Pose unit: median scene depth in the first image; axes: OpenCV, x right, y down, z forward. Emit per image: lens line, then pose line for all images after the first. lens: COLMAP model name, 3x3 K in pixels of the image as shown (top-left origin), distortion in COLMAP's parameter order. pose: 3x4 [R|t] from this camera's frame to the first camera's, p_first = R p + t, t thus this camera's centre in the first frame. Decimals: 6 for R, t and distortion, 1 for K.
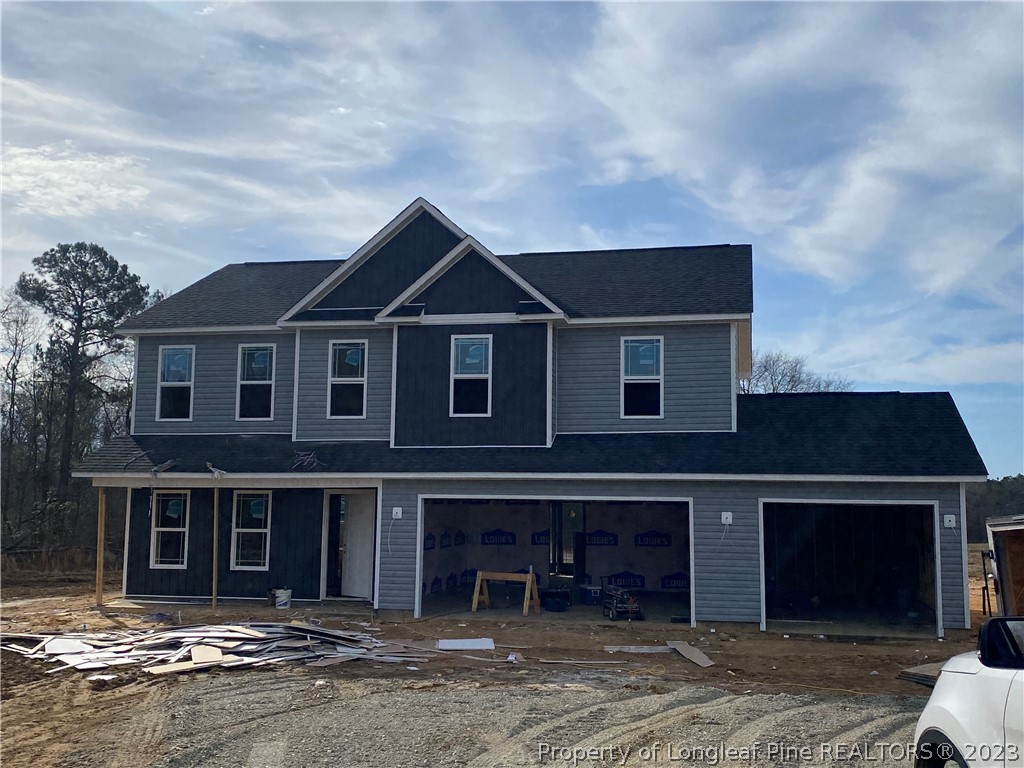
lens RADIAL K [[1080.3, 0, 512.0], [0, 1080.3, 384.0], [0, 0, 1]] dist [0.062384, -0.011616]
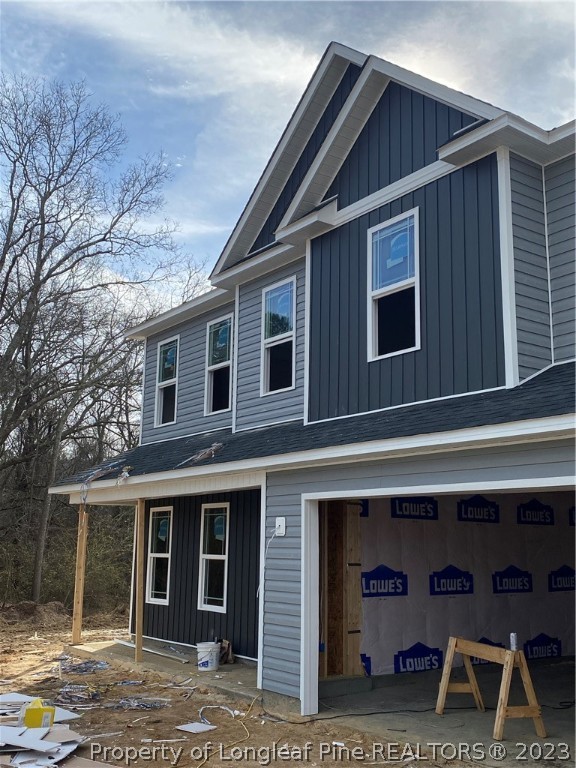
lens RADIAL K [[810.2, 0, 288.0], [0, 810.2, 384.0], [0, 0, 1]] dist [0.062384, -0.011616]
pose [[0.745203, -0.130557, -0.653933, 0.188721], [0.066150, 0.990283, -0.122326, 0.089280], [0.663549, 0.047900, 0.746598, 0.613441]]
